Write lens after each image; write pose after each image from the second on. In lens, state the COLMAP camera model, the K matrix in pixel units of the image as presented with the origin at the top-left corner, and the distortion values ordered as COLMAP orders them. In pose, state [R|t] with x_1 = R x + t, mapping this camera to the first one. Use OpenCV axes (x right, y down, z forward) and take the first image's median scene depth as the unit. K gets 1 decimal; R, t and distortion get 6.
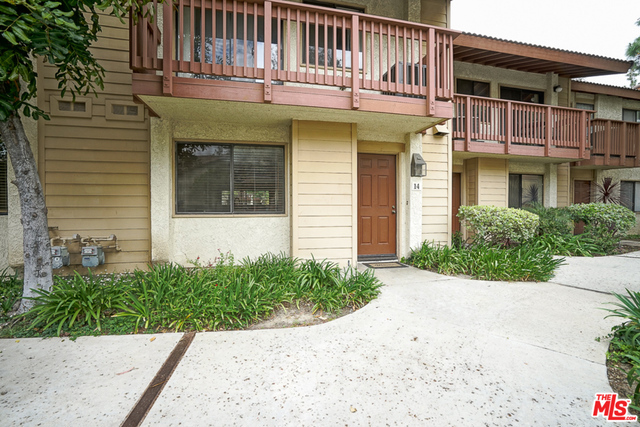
lens RADIAL K [[297.8, 0, 322.3], [0, 297.8, 218.4], [0, 0, 1]] dist [-0.042199, 0.026604]
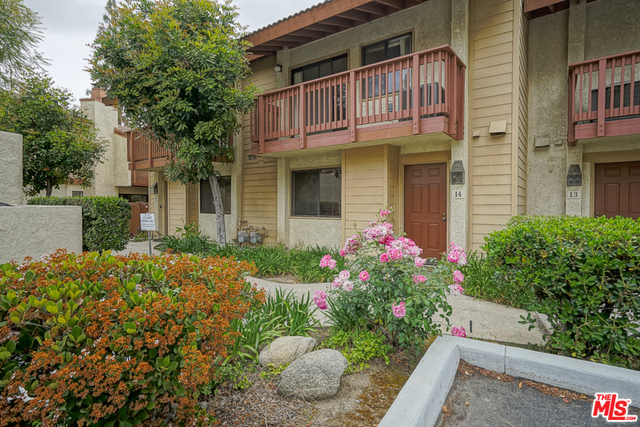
lens RADIAL K [[353.2, 0, 320.0], [0, 353.2, 213.5], [0, 0, 1]] dist [-0.000612, -0.000102]
pose [[0.645356, 0.026758, -0.763413, 1.135796], [-0.021143, 0.999629, 0.017164, -0.067764], [0.763589, 0.005064, 0.645683, -0.131365]]
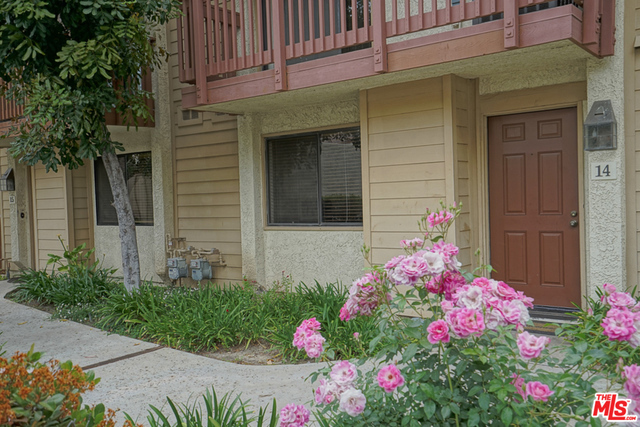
lens RADIAL K [[636.5, 0, 317.0], [0, 636.5, 220.5], [0, 0, 1]] dist [0.096438, 0.011167]
pose [[0.621899, 0.010835, -0.783023, 1.045553], [0.010144, 0.999709, 0.021891, -0.070481], [0.783032, -0.021557, 0.621608, -0.003592]]
